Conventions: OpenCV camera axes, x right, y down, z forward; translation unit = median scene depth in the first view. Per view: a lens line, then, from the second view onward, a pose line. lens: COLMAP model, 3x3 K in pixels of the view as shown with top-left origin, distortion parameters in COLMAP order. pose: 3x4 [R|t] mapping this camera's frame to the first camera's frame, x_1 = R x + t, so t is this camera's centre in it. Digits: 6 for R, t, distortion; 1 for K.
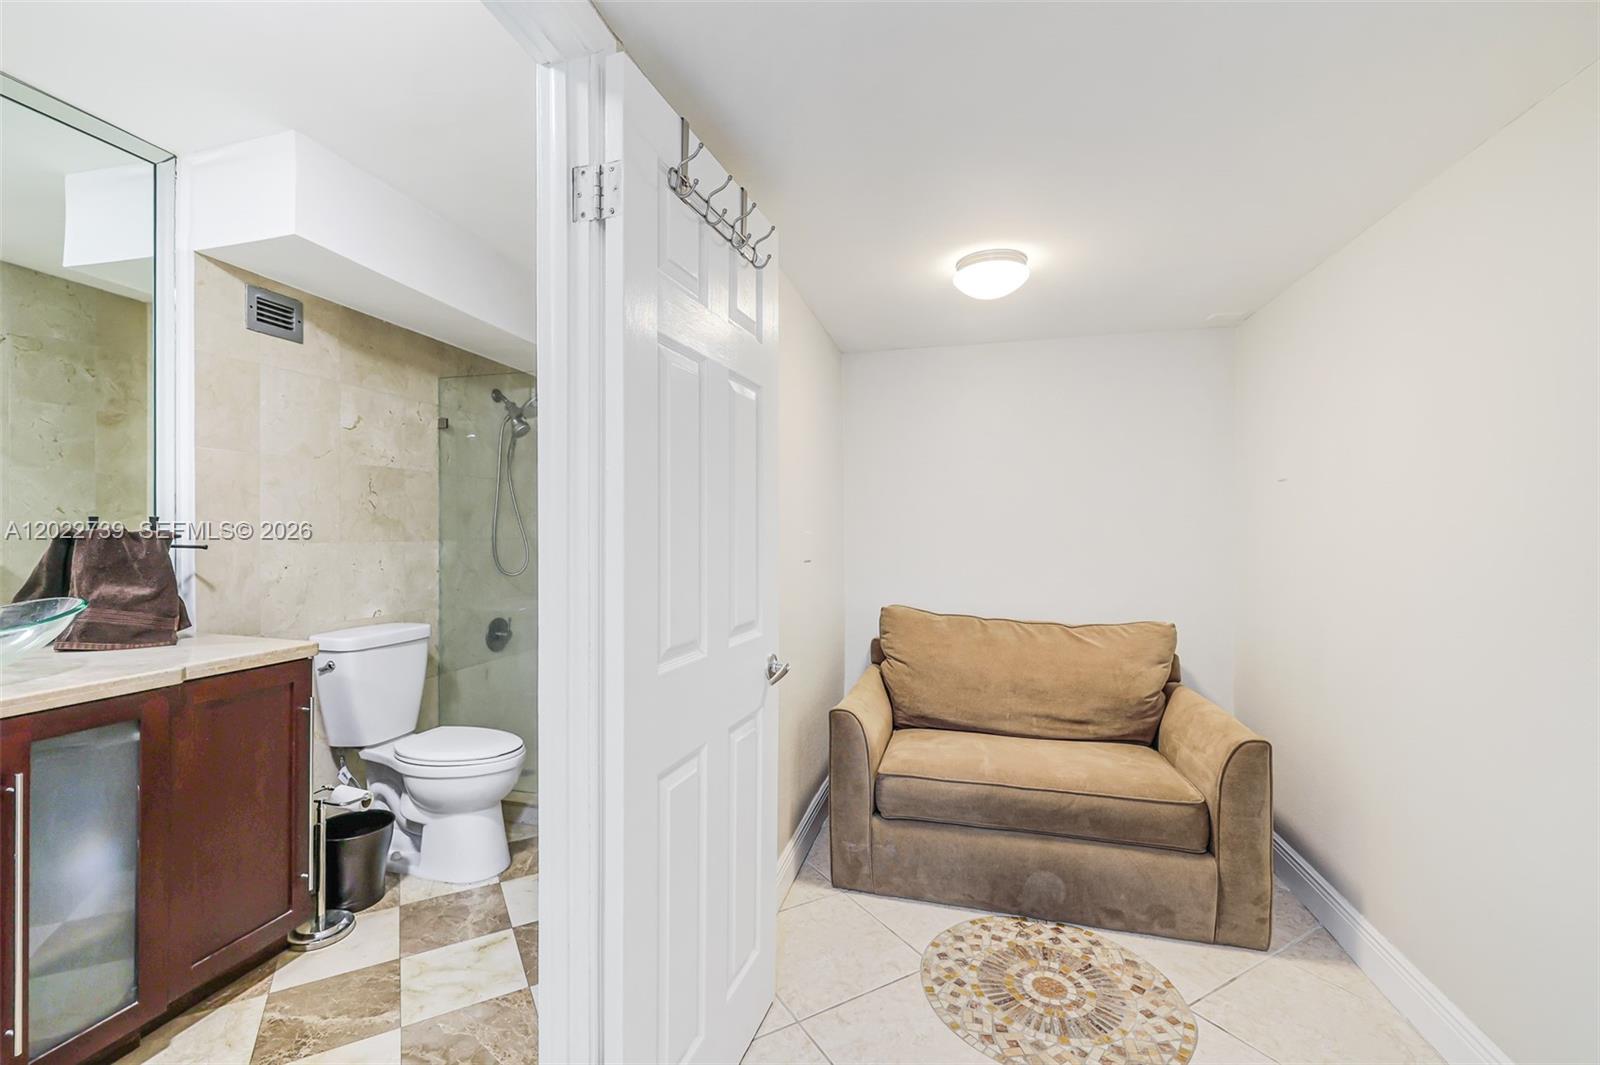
lens RADIAL K [[682.8, 0, 785.3], [0, 682.8, 527.4], [0, 0, 1]] dist [0.002690, -0.000097]
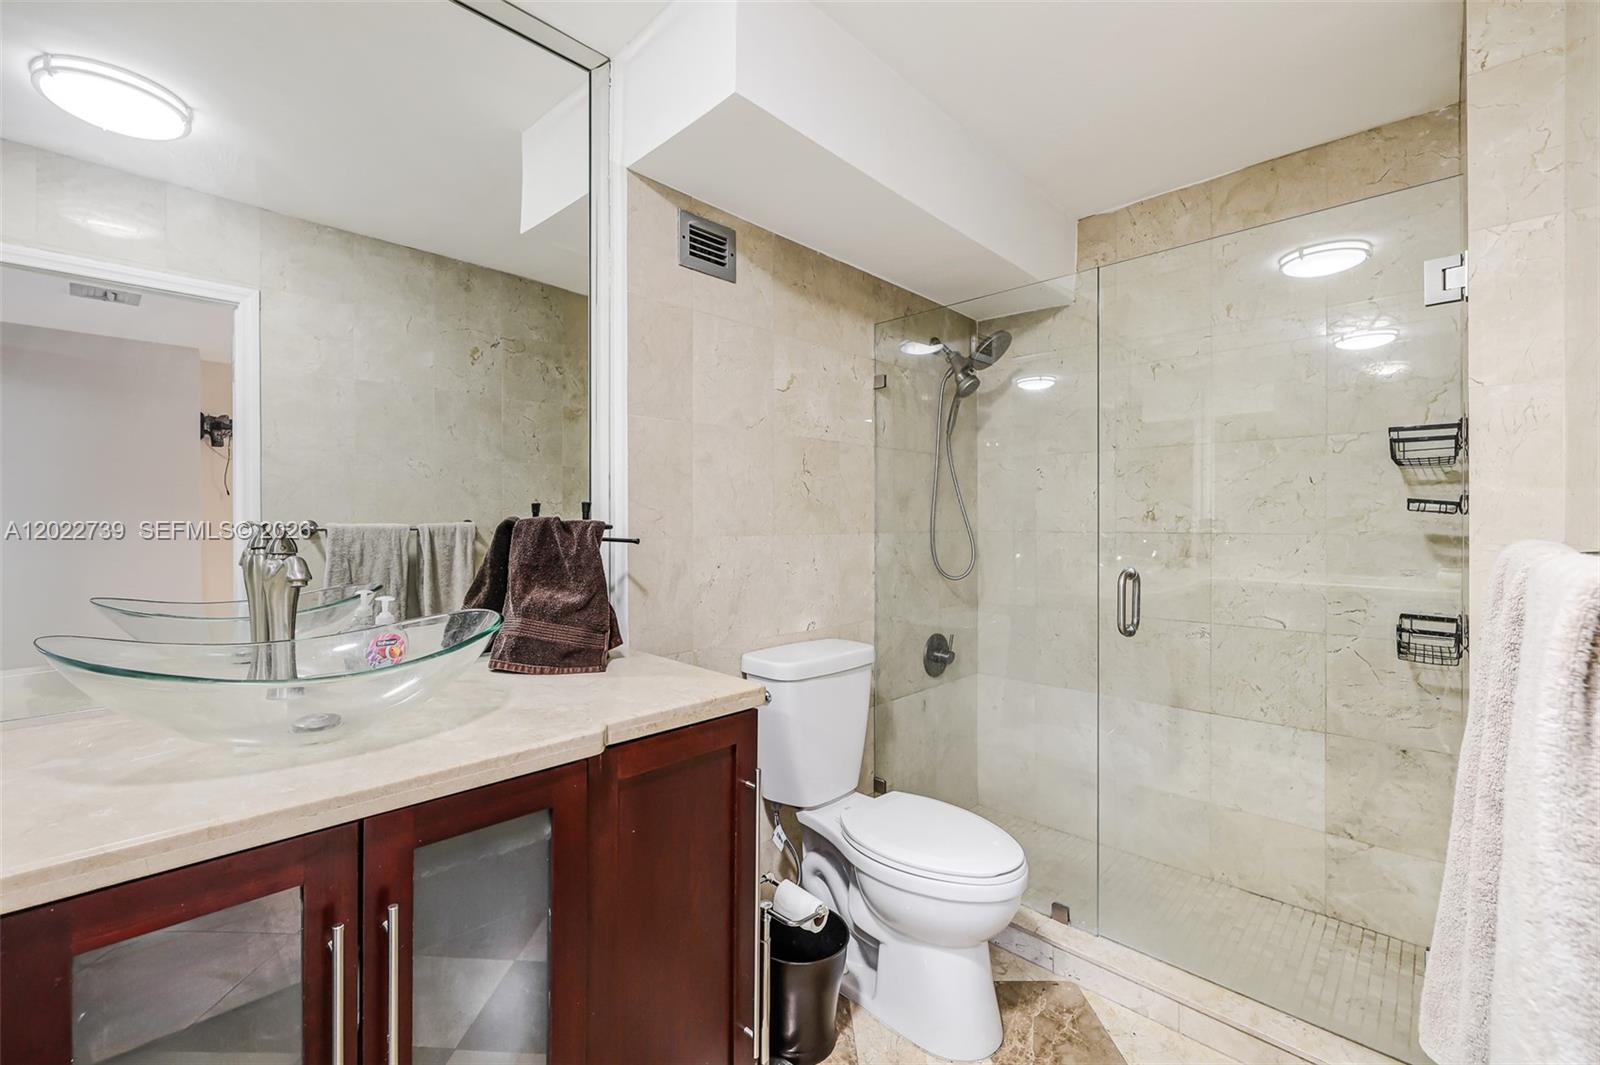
lens RADIAL K [[674.5, 0, 795.1], [0, 674.5, 508.6], [0, 0, 1]] dist [0.009450, 0.000032]
pose [[0.881738, -0.009146, -0.471651, -0.277062], [0.002147, 0.999879, -0.015376, 0.003420], [0.471735, 0.012545, 0.881651, 0.345141]]
